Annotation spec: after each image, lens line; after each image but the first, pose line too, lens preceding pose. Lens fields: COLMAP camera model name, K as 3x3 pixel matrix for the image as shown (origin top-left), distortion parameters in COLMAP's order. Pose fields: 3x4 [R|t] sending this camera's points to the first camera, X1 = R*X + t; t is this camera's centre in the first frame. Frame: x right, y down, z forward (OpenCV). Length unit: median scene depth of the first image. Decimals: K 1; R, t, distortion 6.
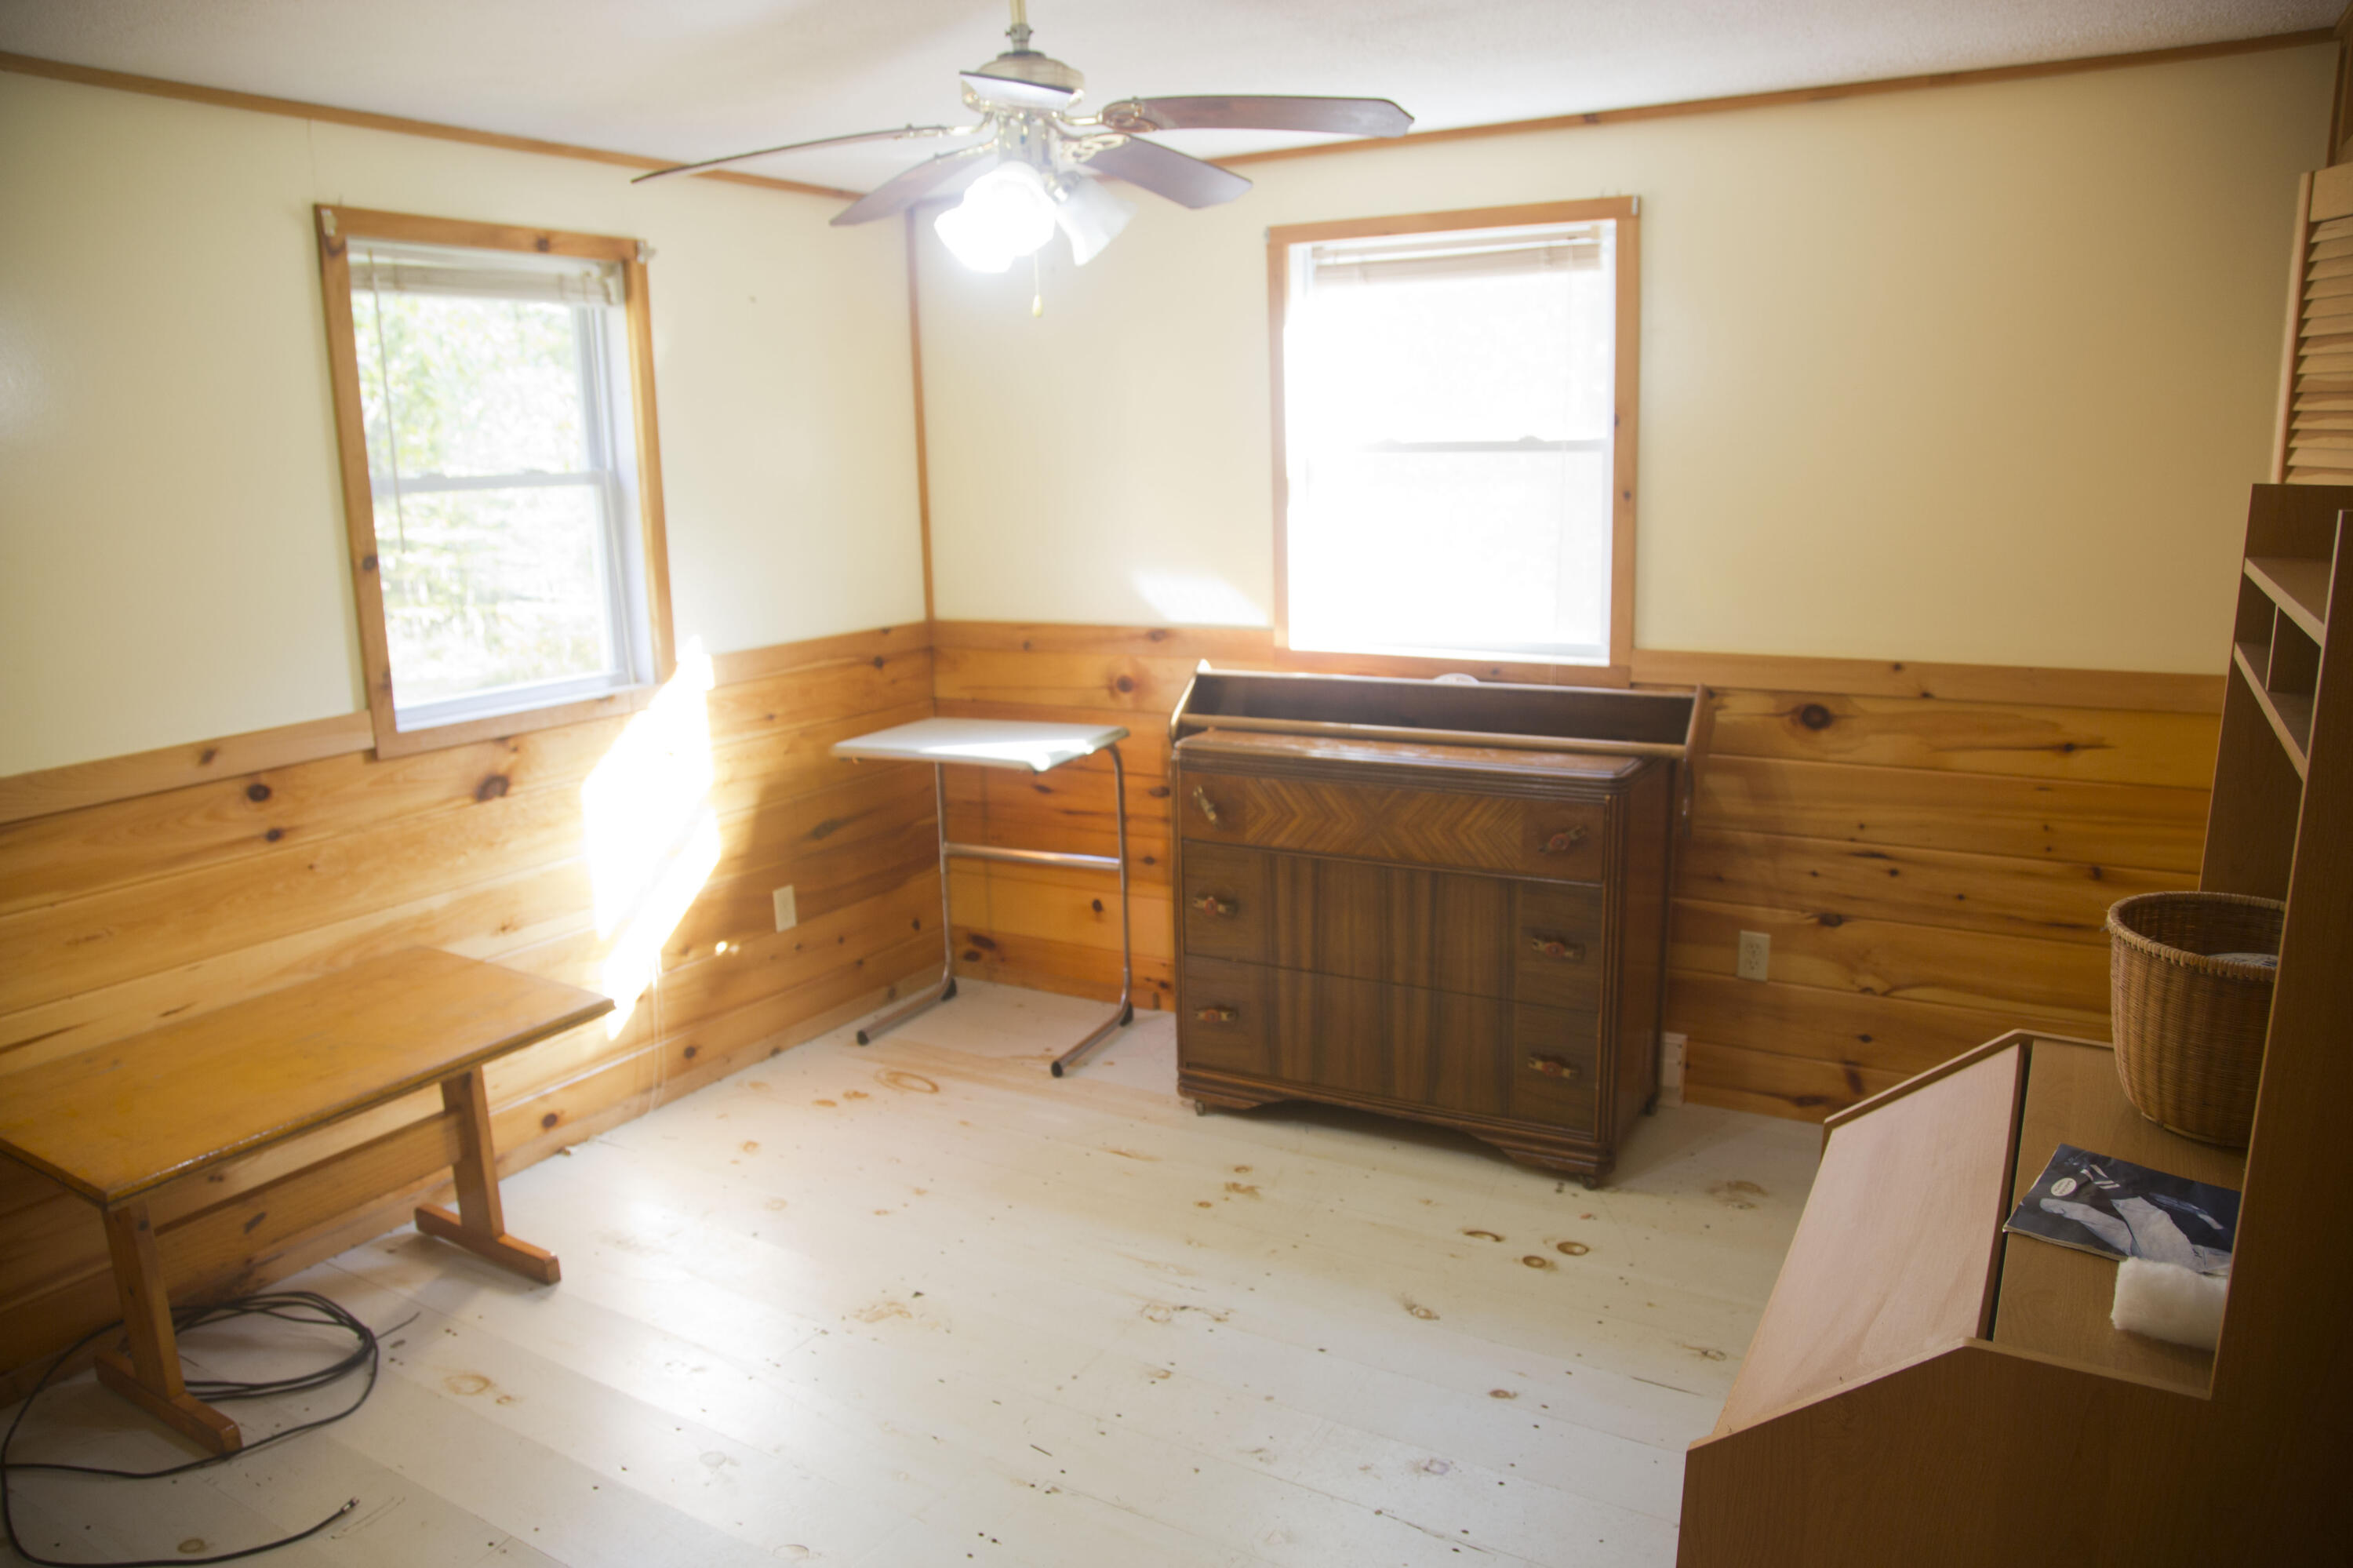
lens RADIAL K [[1592.7, 0, 1180.3], [0, 1592.7, 785.2], [0, 0, 1]] dist [-0.055889, -0.002445]
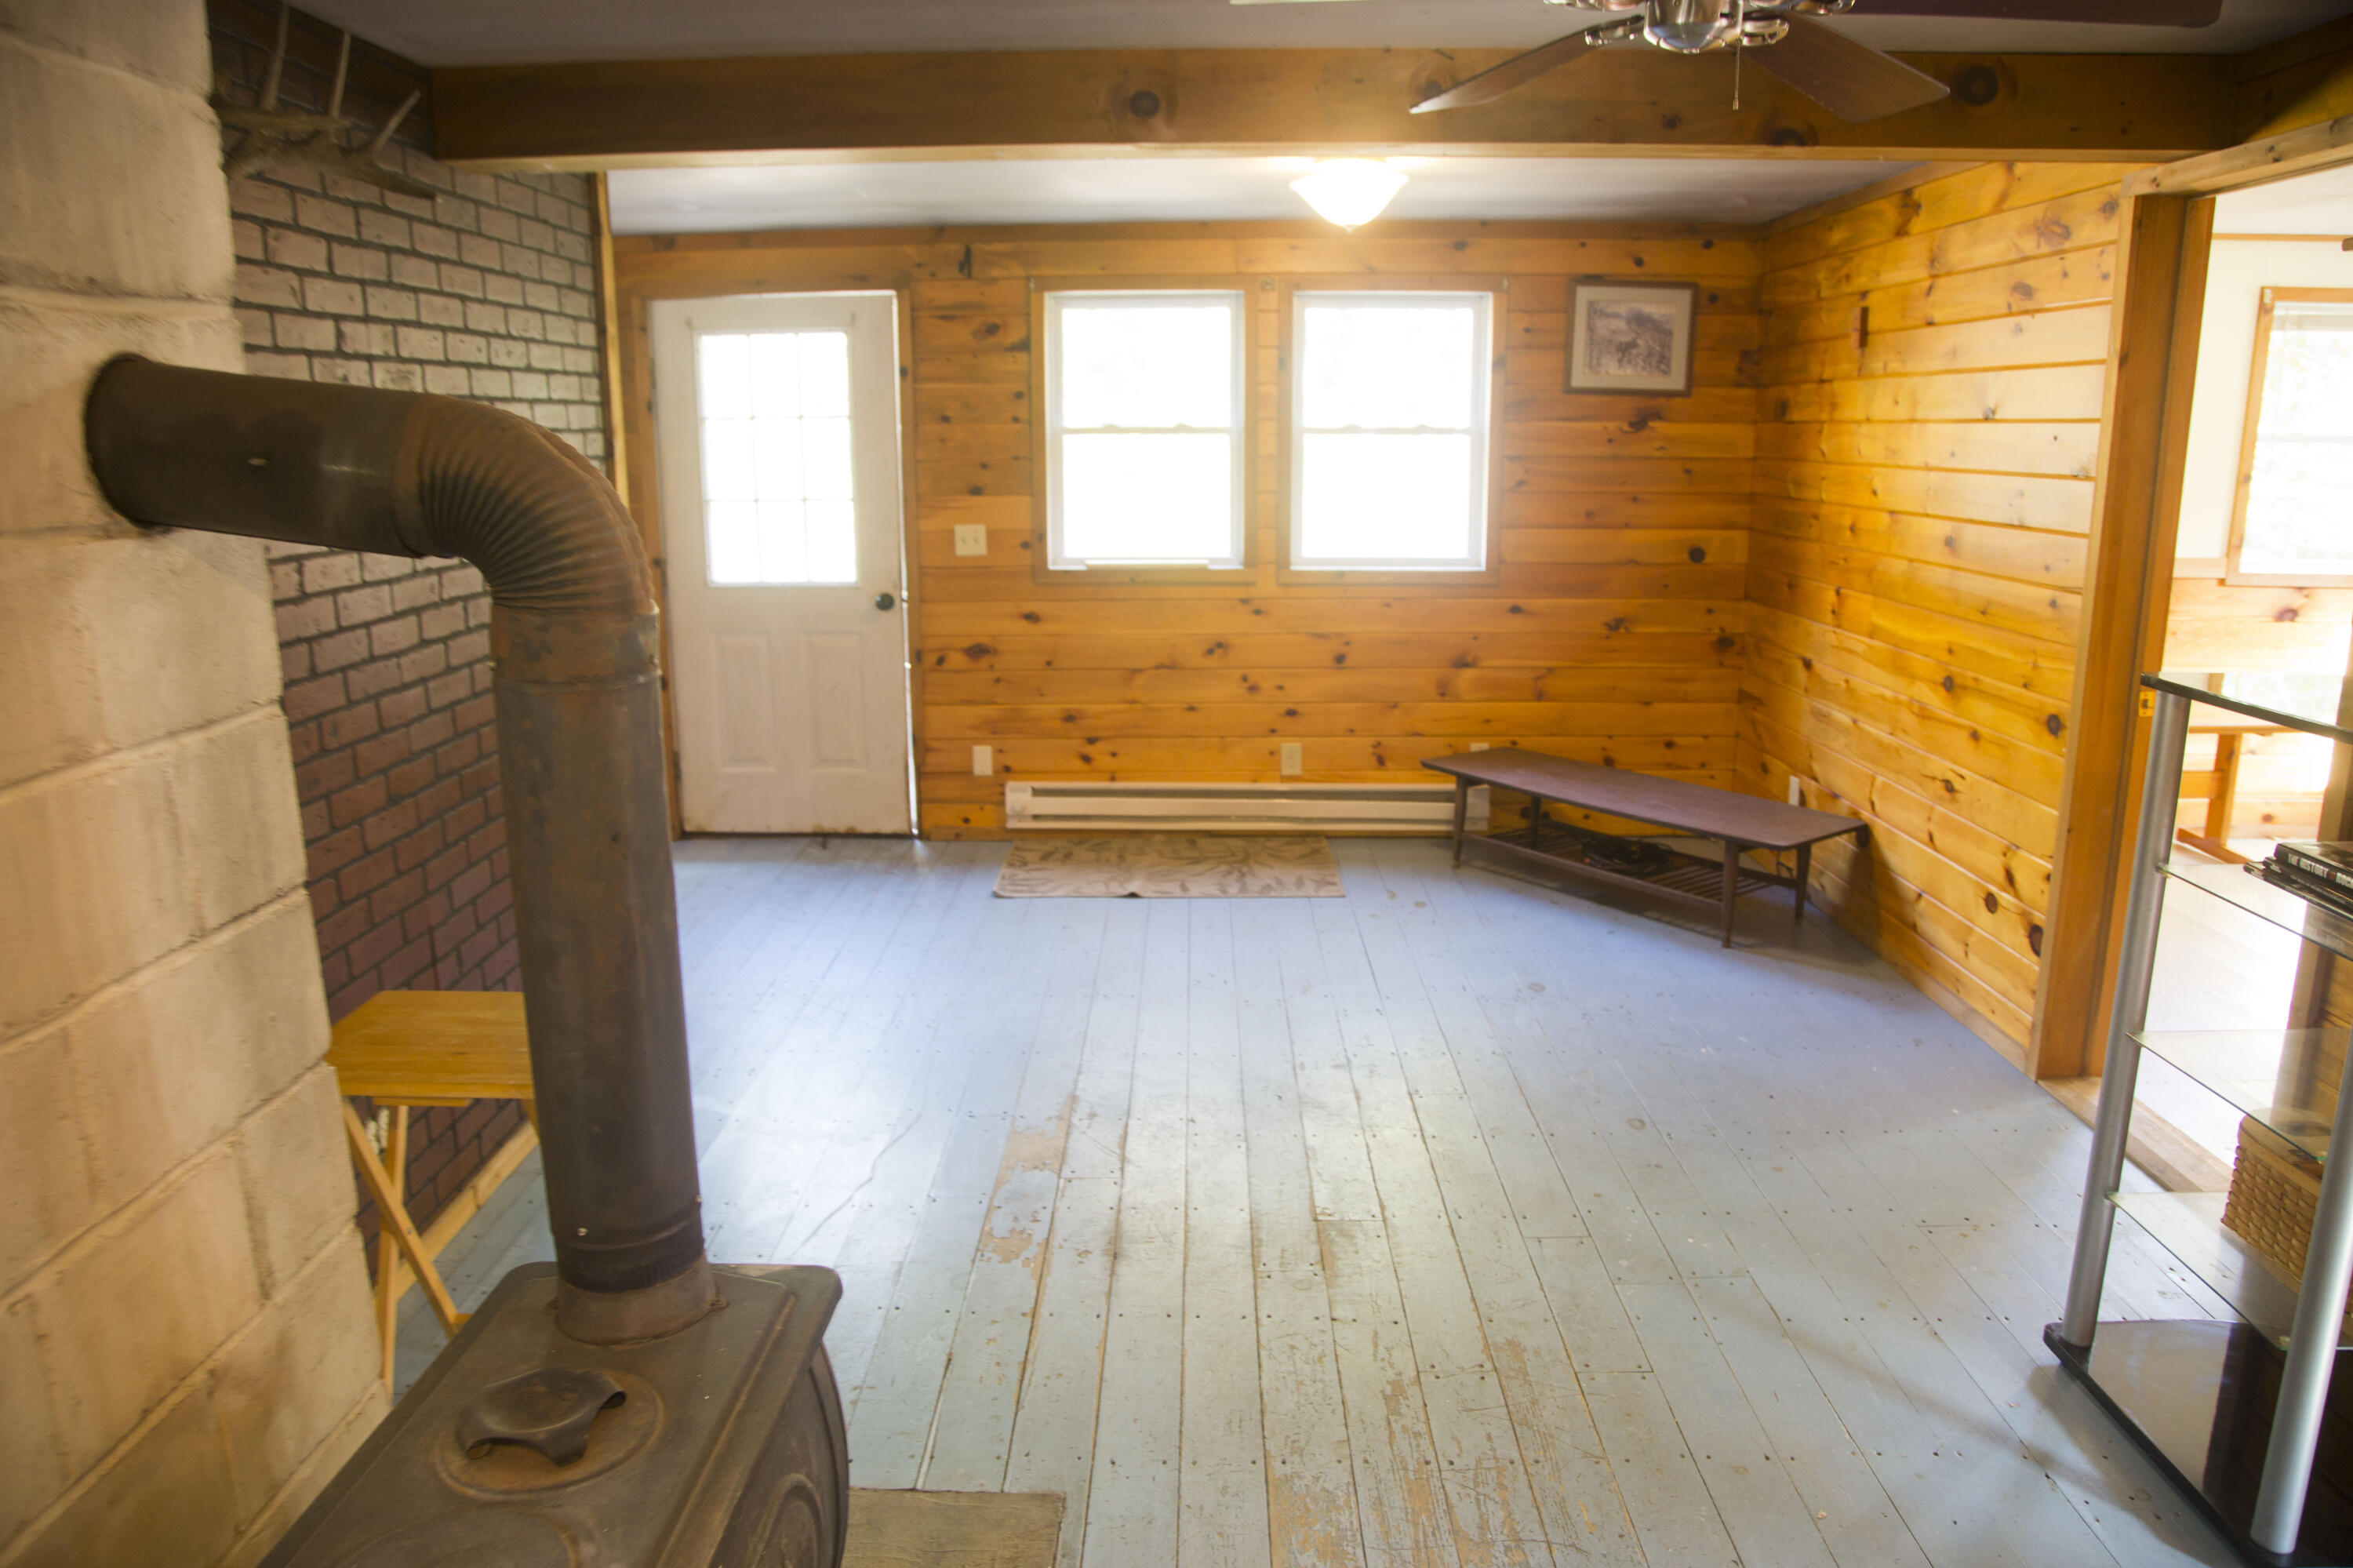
lens RADIAL K [[1592.7, 0, 1176.6], [0, 1592.7, 788.8], [0, 0, 1]] dist [-0.055889, -0.002445]
pose [[0.481400, 0.214676, -0.849805, 0.495474], [-0.193534, 0.971647, 0.135821, 0.208004], [0.854868, 0.099082, 0.509298, -0.958531]]
